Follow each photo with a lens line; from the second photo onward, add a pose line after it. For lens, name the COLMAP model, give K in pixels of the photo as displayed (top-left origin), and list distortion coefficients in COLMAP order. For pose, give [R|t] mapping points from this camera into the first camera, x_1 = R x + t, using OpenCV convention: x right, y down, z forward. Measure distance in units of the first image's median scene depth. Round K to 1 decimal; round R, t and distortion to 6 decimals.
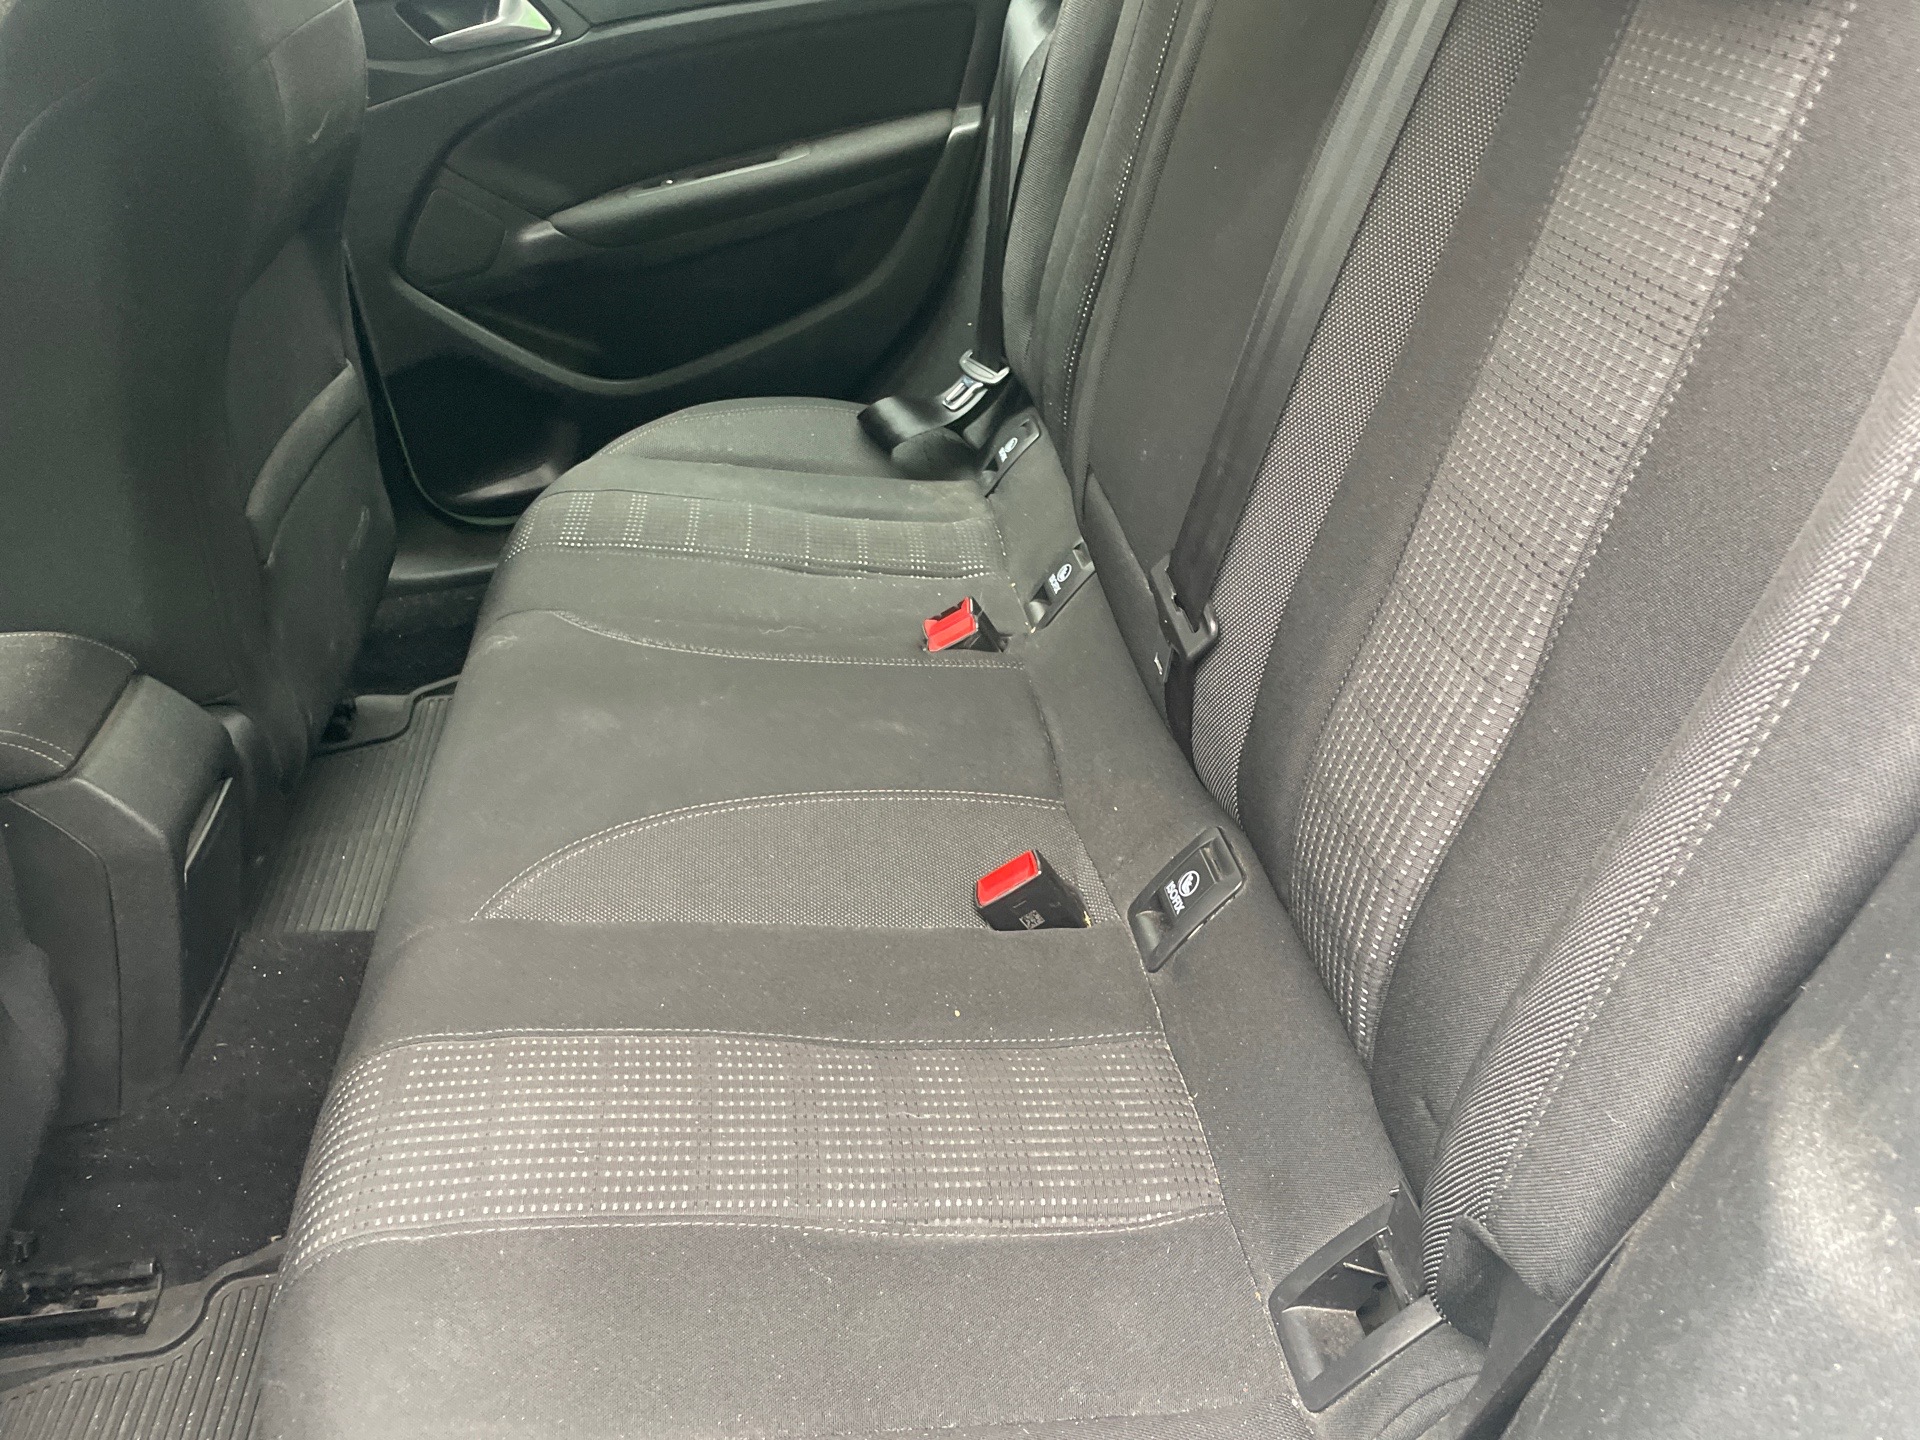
lens RADIAL K [[1454.6, 0, 971.1], [0, 1454.6, 721.6], [0, 0, 1]] dist [0.074339, -0.098601]
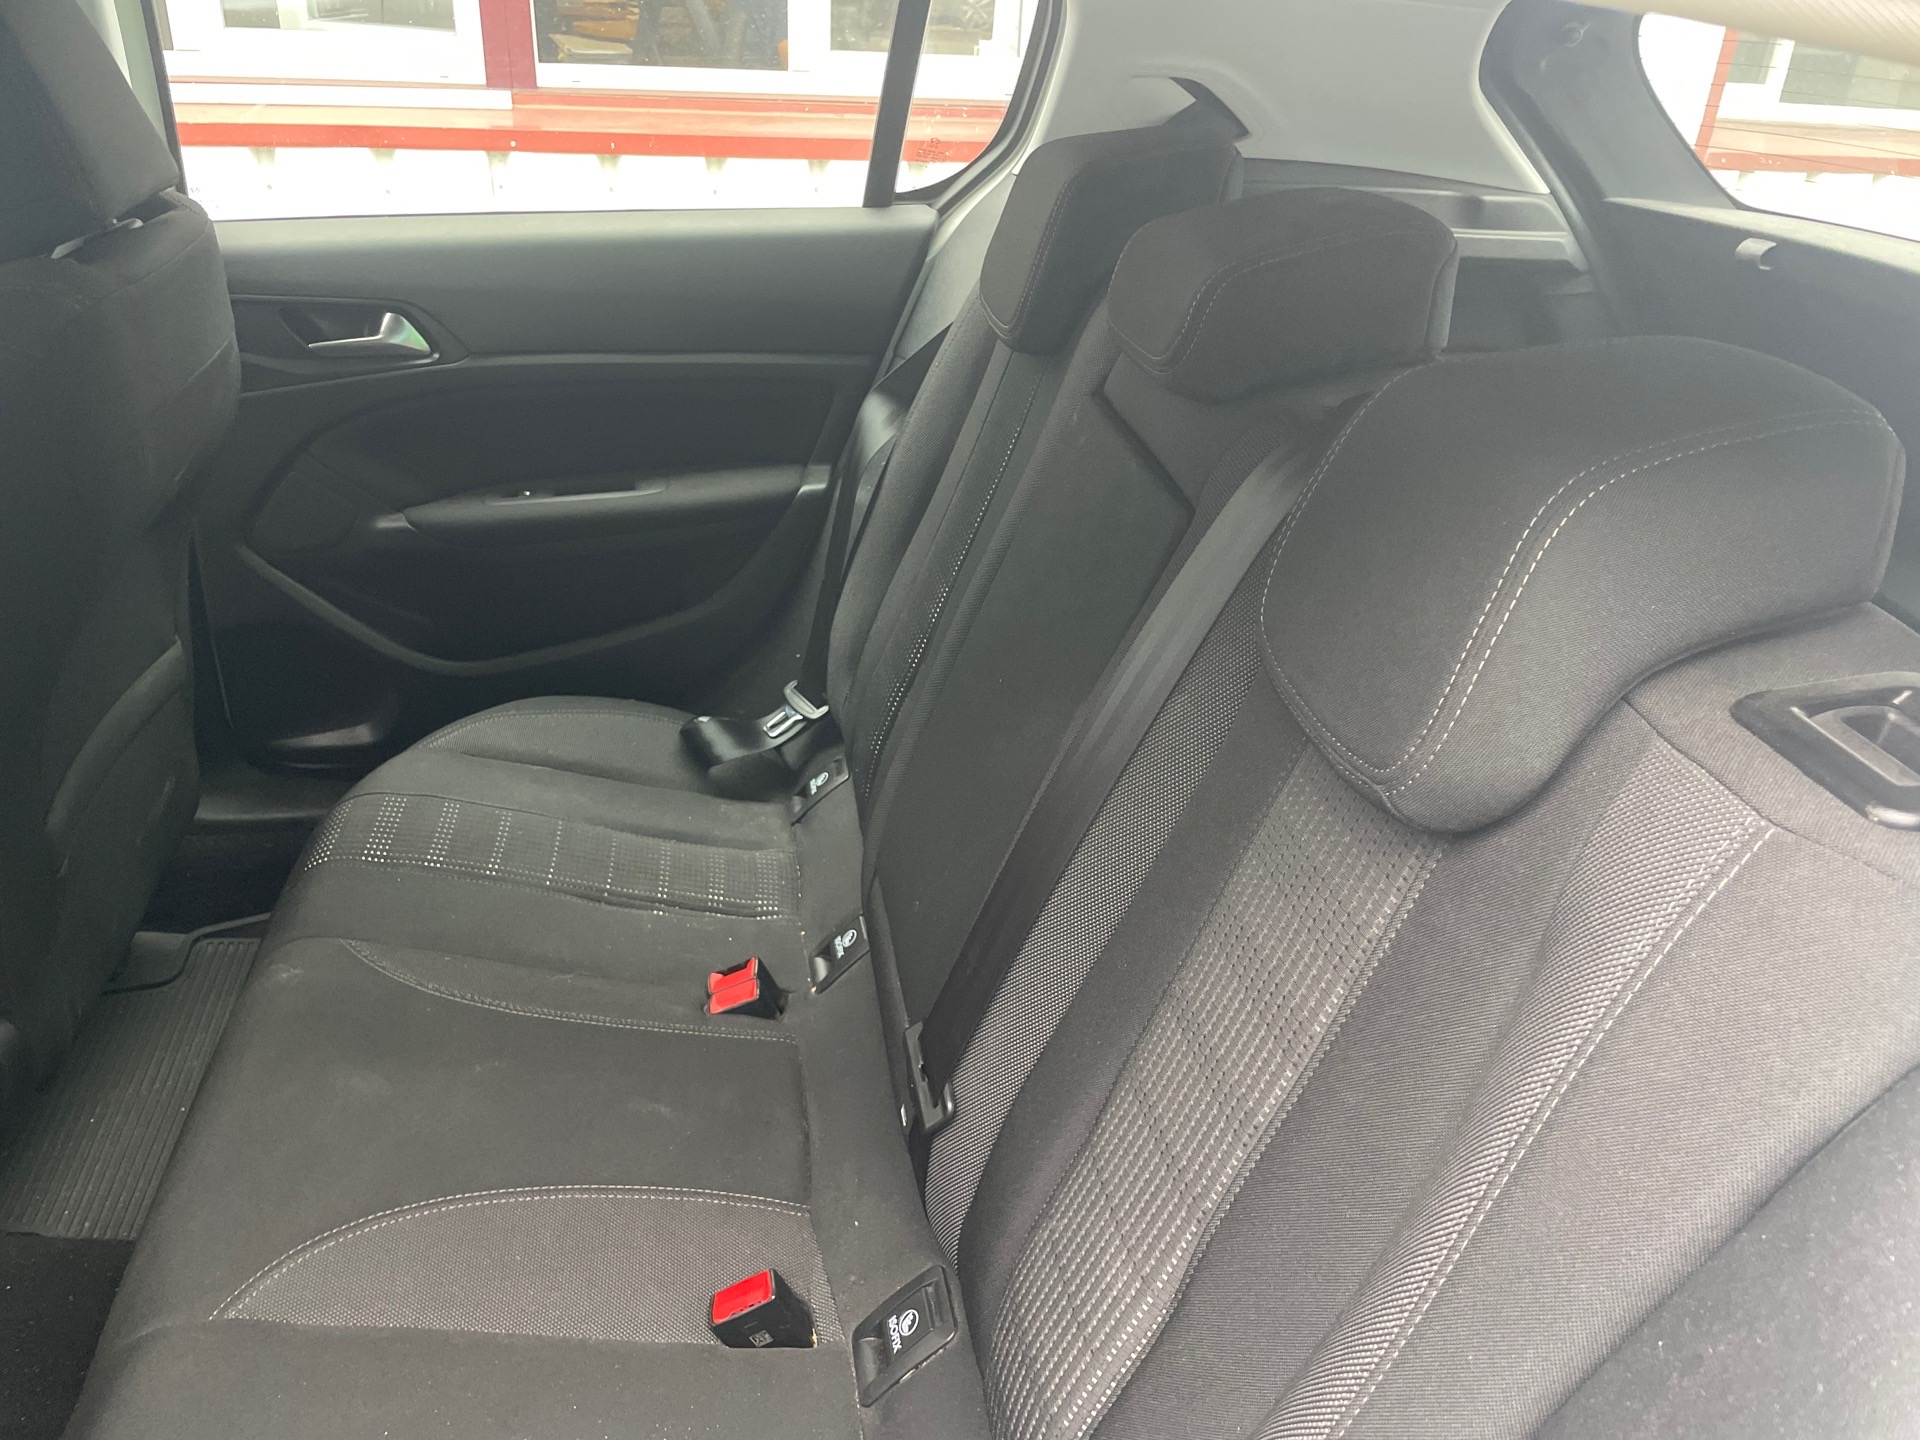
lens RADIAL K [[1454.6, 0, 972.7], [0, 1454.6, 752.4], [0, 0, 1]] dist [0.074339, -0.098601]
pose [[0.986316, 0.119027, 0.114076, 0.014980], [-0.108973, 0.989901, -0.090667, -0.147980], [-0.123716, 0.076995, 0.989326, -0.080733]]
